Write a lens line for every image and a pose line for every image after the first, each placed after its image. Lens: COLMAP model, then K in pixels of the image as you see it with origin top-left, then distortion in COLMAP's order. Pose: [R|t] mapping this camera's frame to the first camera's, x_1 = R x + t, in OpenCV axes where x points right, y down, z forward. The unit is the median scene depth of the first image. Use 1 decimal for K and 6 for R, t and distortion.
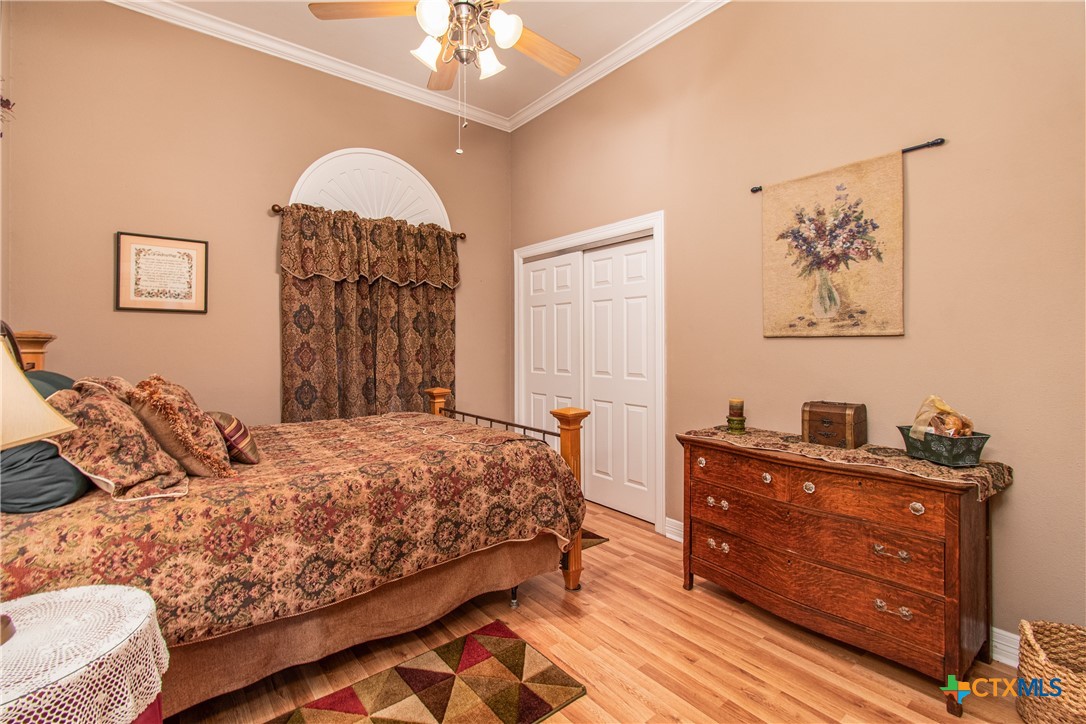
lens RADIAL K [[484.1, 0, 541.9], [0, 484.1, 344.1], [0, 0, 1]] dist [-0.001974, -0.000205]
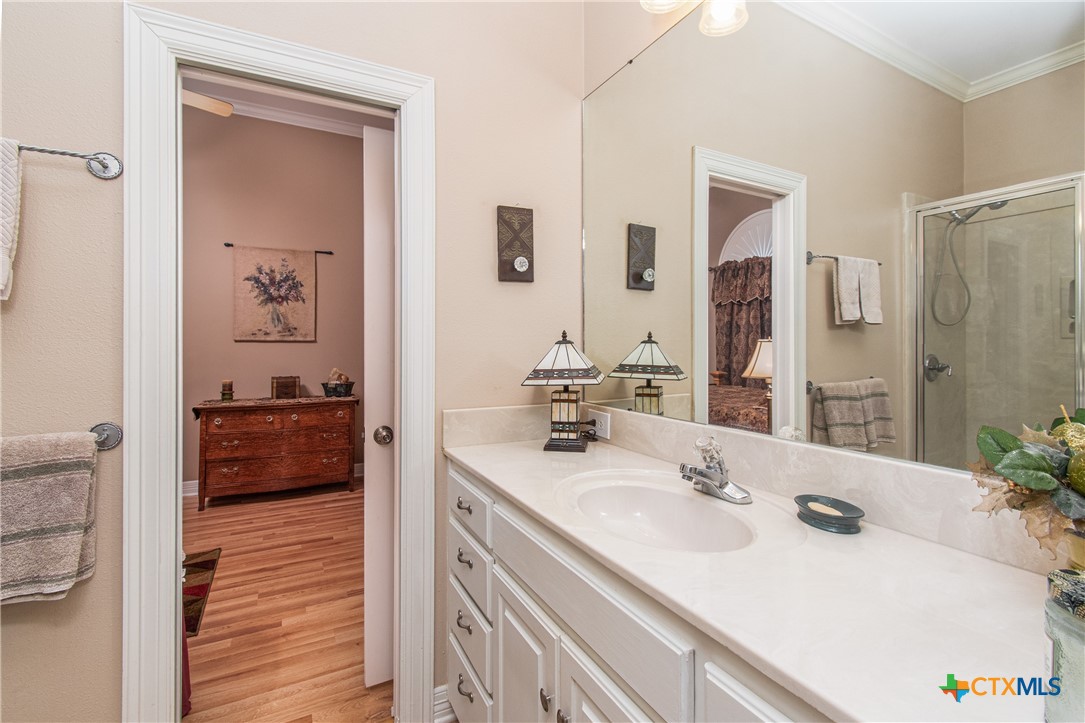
lens RADIAL K [[483.6, 0, 541.4], [0, 483.6, 343.7], [0, 0, 1]] dist [-0.001974, -0.000205]
pose [[0.195096, 0.007028, 0.980759, -0.981537], [-0.004820, 0.999969, -0.006207, 0.000603], [-0.980772, -0.003516, 0.195124, -0.315909]]
